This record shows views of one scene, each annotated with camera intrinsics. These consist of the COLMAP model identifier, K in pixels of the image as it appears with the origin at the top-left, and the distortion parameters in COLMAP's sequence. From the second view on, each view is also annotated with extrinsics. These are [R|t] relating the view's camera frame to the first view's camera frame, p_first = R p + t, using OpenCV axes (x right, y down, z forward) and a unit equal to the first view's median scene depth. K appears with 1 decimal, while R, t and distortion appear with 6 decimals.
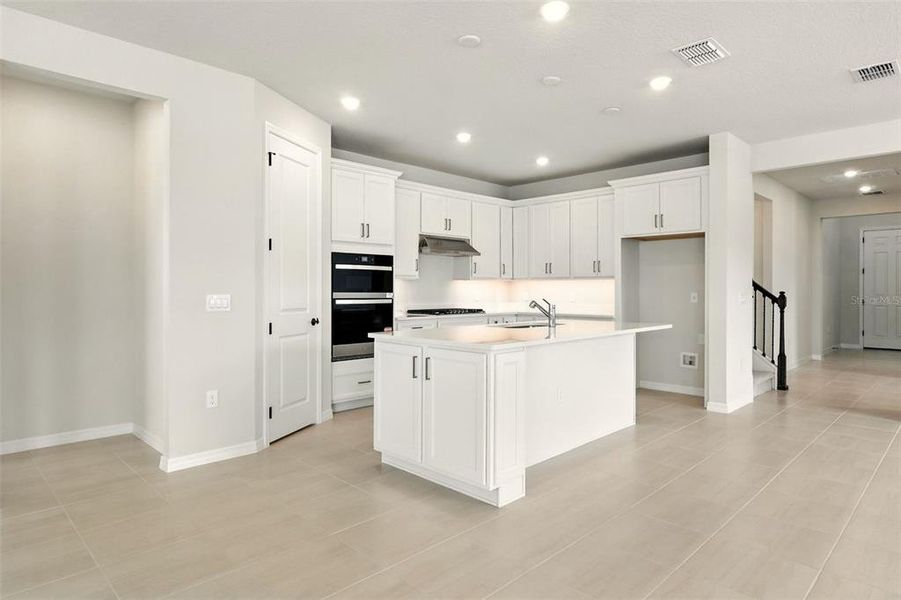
lens RADIAL K [[518.2, 0, 449.9], [0, 518.2, 288.4], [0, 0, 1]] dist [0.000220, -0.000075]
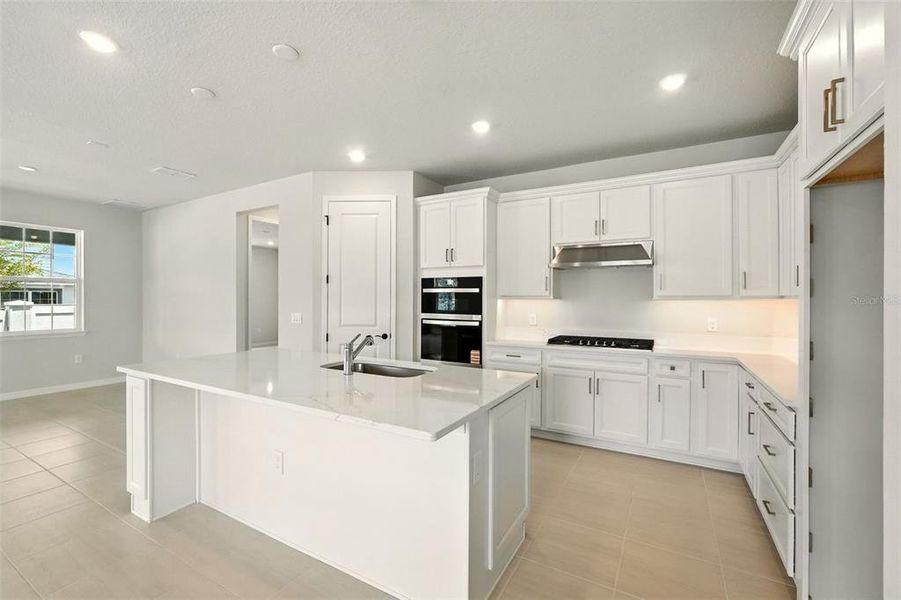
lens RADIAL K [[385.9, 0, 450.5], [0, 385.9, 300.0], [0, 0, 1]] dist [0.000807, 0.000117]
pose [[0.270203, -0.004025, -0.962795, 0.571843], [-0.004794, 0.999973, -0.005526, -0.015753], [0.962791, 0.006109, 0.270177, 0.761113]]
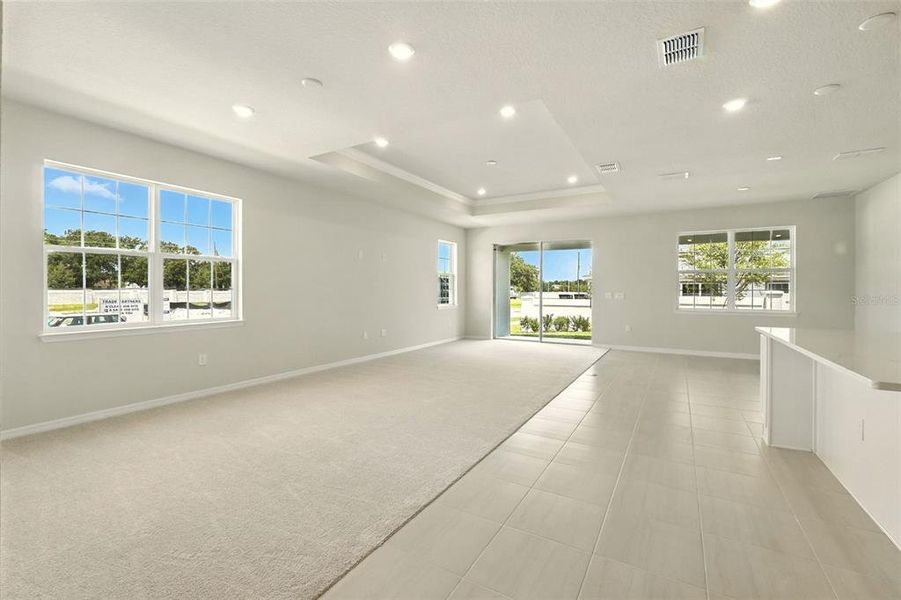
lens RADIAL K [[385.9, 0, 450.5], [0, 385.9, 300.0], [0, 0, 1]] dist [0.000807, 0.000117]
pose [[-0.963461, 0.001738, -0.267842, 0.637146], [-0.004558, 0.999728, 0.022885, -0.000820], [0.267809, 0.023270, -0.963191, 0.902749]]
